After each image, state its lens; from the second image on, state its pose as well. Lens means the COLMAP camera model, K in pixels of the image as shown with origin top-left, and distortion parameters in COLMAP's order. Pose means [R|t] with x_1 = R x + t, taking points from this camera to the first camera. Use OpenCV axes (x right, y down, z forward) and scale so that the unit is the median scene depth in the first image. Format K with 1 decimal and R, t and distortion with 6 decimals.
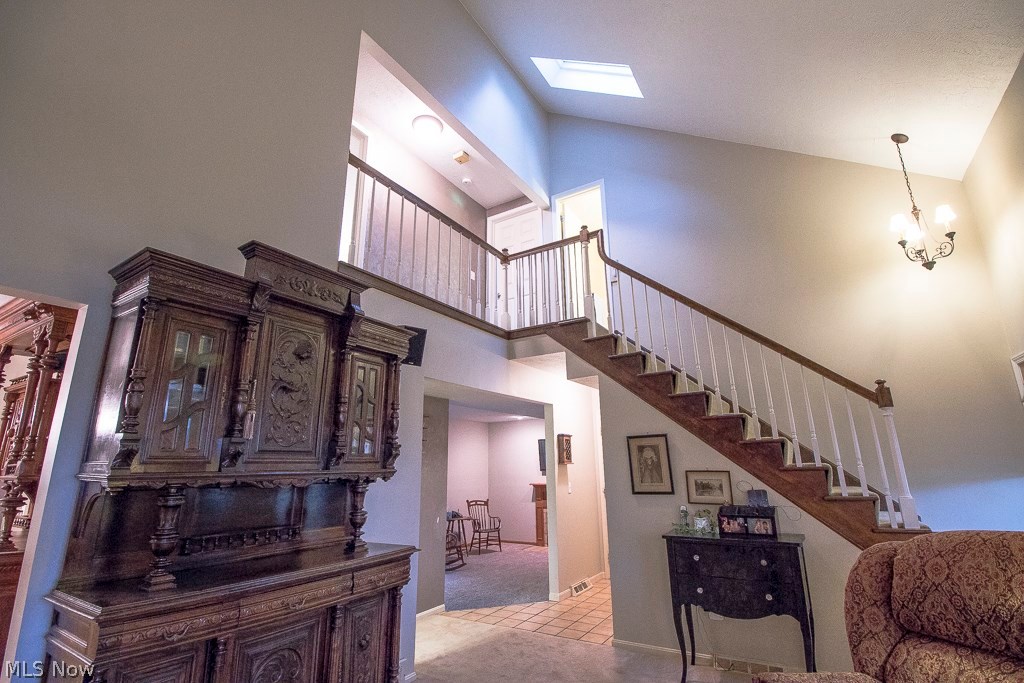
lens RADIAL K [[479.7, 0, 515.6], [0, 479.7, 340.5], [0, 0, 1]] dist [-0.002619, -0.000680]
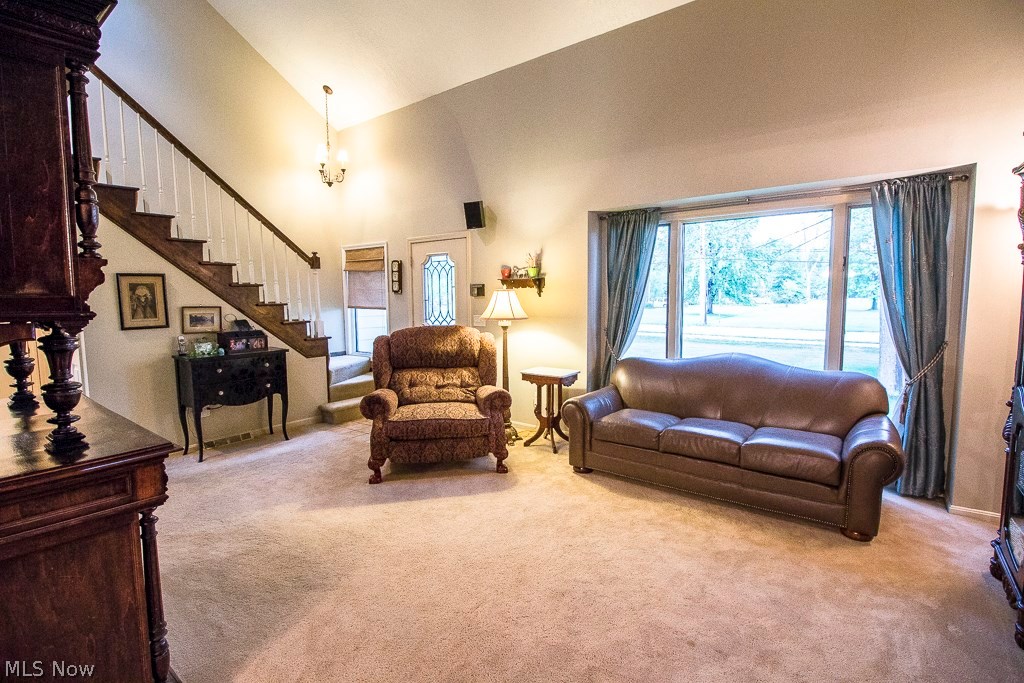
lens RADIAL K [[479.7, 0, 515.6], [0, 479.7, 340.5], [0, 0, 1]] dist [-0.002619, -0.000680]
pose [[0.108997, -0.076642, 0.991083, -0.719877], [-0.248996, 0.963133, 0.101865, 0.033178], [-0.962352, -0.257879, 0.085895, 0.110324]]
